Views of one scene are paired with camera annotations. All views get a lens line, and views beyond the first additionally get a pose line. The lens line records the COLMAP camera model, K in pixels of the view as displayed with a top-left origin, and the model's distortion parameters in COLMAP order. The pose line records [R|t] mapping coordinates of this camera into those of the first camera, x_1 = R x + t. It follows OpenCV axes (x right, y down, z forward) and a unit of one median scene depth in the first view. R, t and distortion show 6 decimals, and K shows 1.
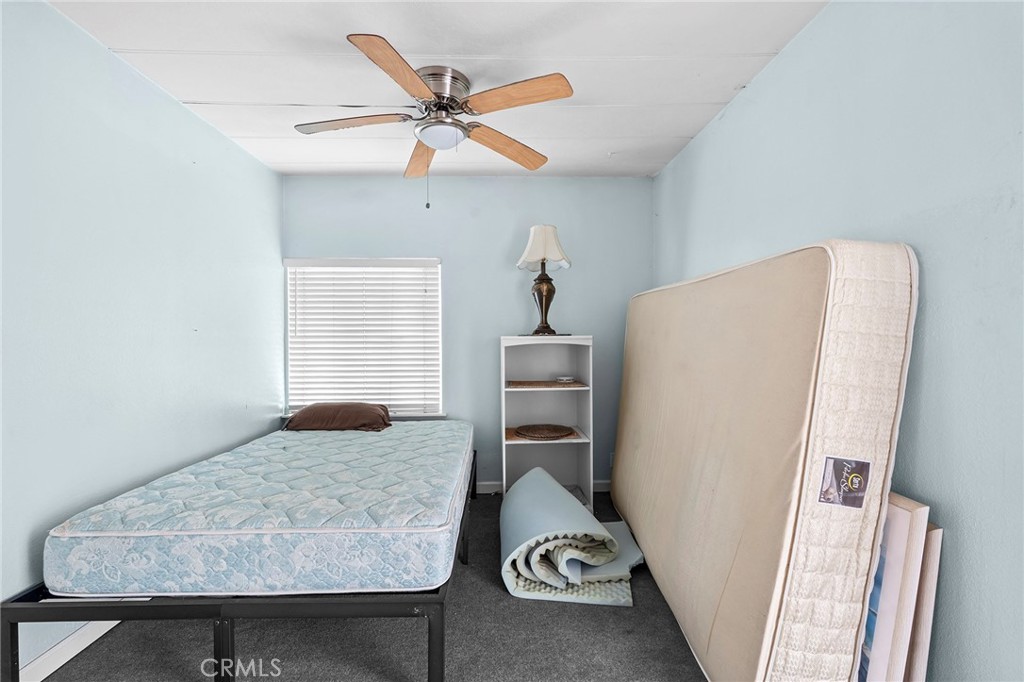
lens RADIAL K [[446.0, 0, 512.0], [0, 446.0, 340.6], [0, 0, 1]] dist [-0.008801, 0.000842]
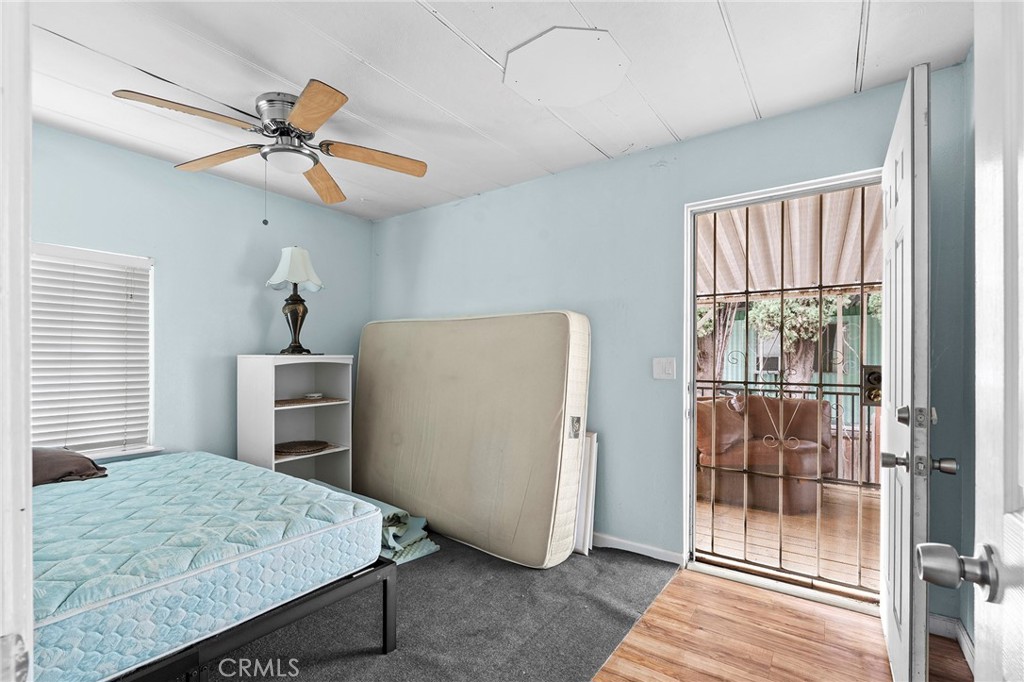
lens RADIAL K [[446.0, 0, 516.7], [0, 446.0, 361.0], [0, 0, 1]] dist [-0.008801, 0.000842]
pose [[0.610329, -0.000293, 0.792148, -0.468834], [-0.002055, 0.999996, 0.001953, 0.000374], [-0.792145, -0.002819, 0.610326, -0.030885]]
